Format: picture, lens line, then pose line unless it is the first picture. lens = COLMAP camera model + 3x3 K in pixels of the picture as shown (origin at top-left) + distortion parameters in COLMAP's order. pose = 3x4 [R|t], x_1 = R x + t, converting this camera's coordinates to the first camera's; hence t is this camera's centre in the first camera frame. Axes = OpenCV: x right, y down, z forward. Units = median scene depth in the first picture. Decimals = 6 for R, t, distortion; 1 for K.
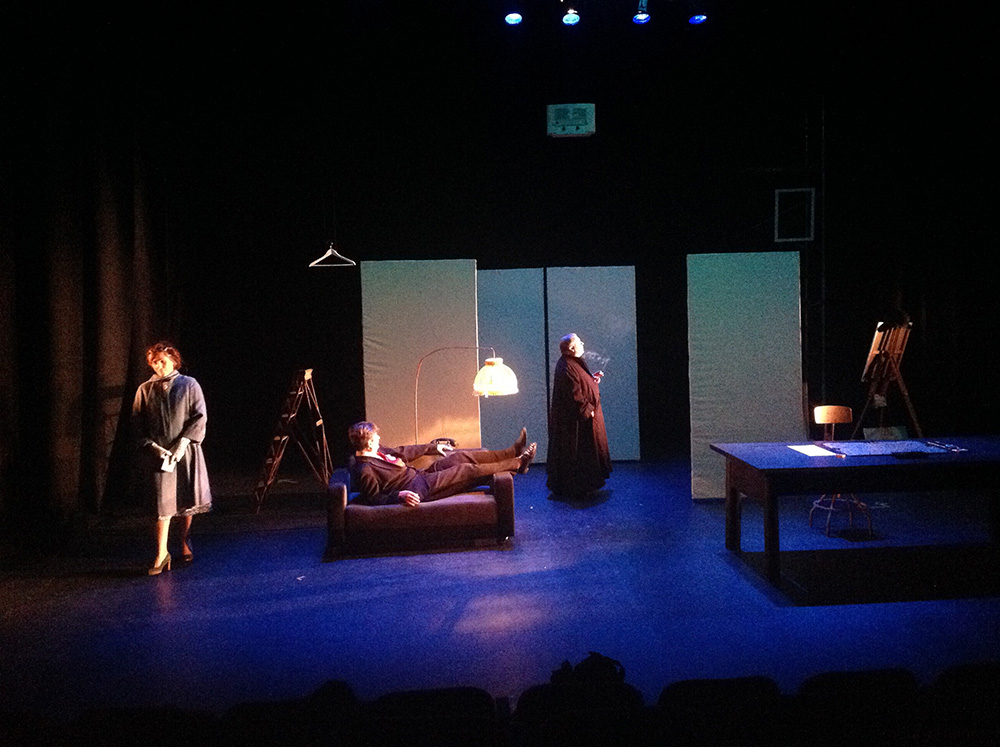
lens RADIAL K [[942.3, 0, 507.5], [0, 942.3, 367.1], [0, 0, 1]] dist [0.185545, -0.400045]
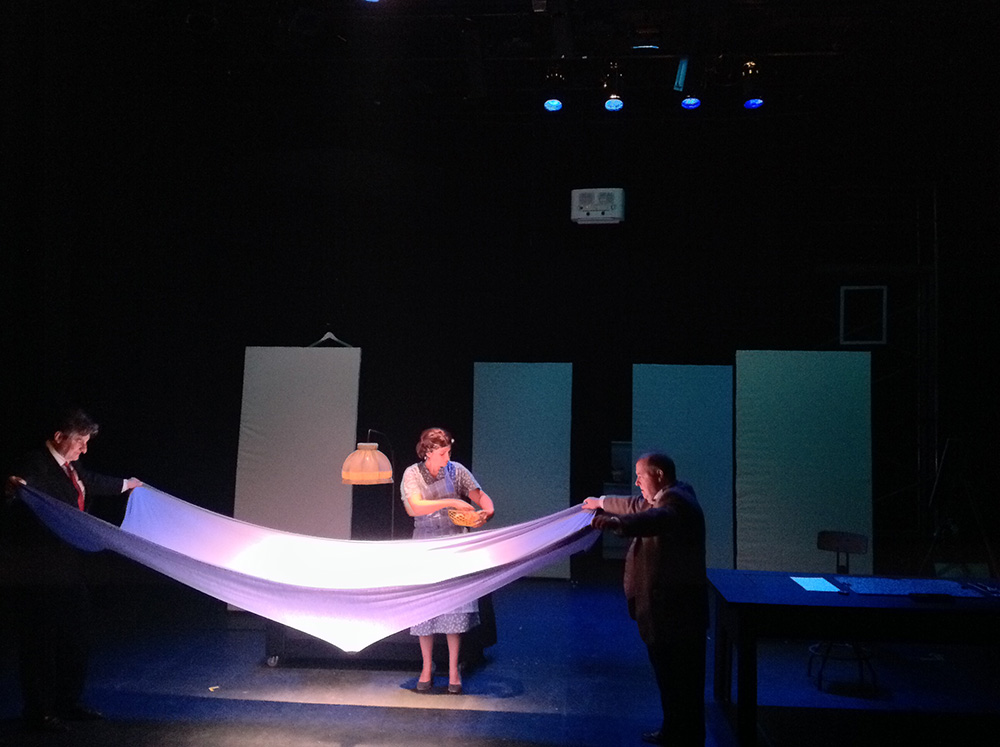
lens RADIAL K [[935.7, 0, 508.6], [0, 935.7, 374.5], [0, 0, 1]] dist [0.161303, -0.369801]
pose [[0.986581, 0.036161, -0.159219, 0.142334], [-0.052983, 0.993300, -0.102704, 0.004889], [0.154439, 0.109761, 0.981887, 0.107831]]
